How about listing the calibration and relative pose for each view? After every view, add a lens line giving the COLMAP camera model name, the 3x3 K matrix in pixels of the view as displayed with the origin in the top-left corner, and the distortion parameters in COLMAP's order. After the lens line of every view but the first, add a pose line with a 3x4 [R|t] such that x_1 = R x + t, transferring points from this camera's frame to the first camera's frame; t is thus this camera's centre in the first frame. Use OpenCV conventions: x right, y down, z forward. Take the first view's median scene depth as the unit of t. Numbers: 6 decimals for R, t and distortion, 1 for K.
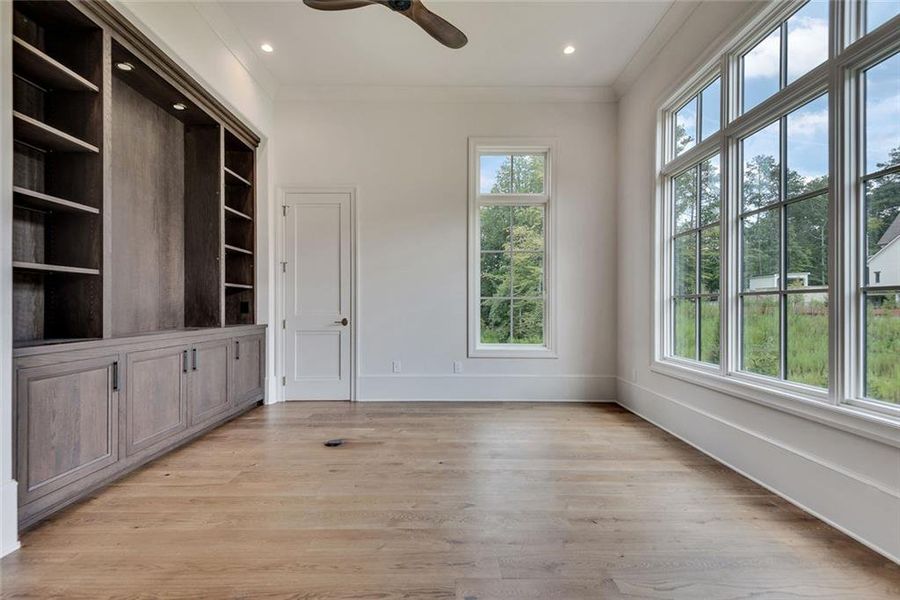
lens RADIAL K [[420.2, 0, 452.5], [0, 420.2, 307.8], [0, 0, 1]] dist [0.017773, -0.000328]
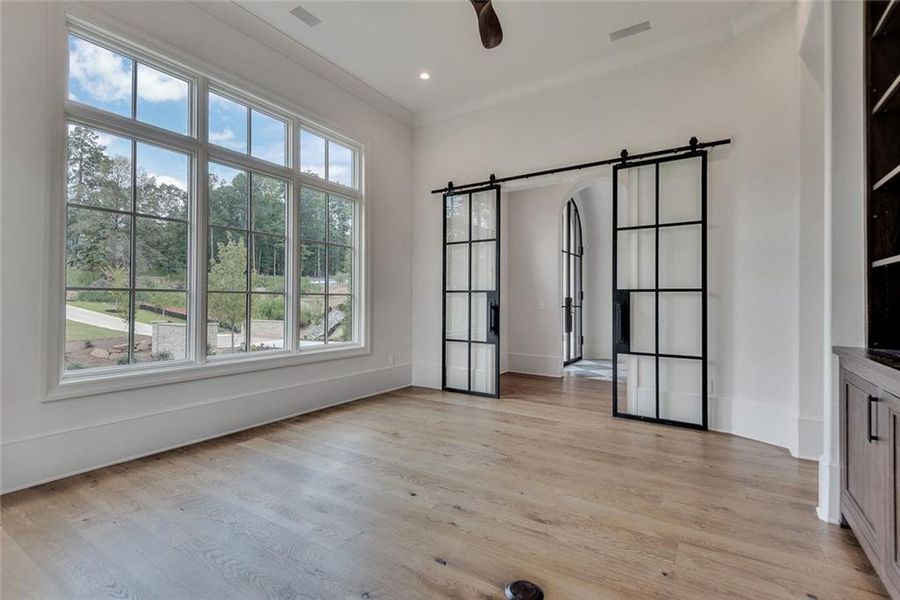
lens RADIAL K [[420.2, 0, 452.5], [0, 420.2, 307.8], [0, 0, 1]] dist [0.017773, -0.000328]
pose [[-0.832068, -0.012340, 0.554536, -0.529753], [0.000229, 0.999745, 0.022591, -0.013000], [-0.554673, 0.018925, -0.831853, 1.592672]]
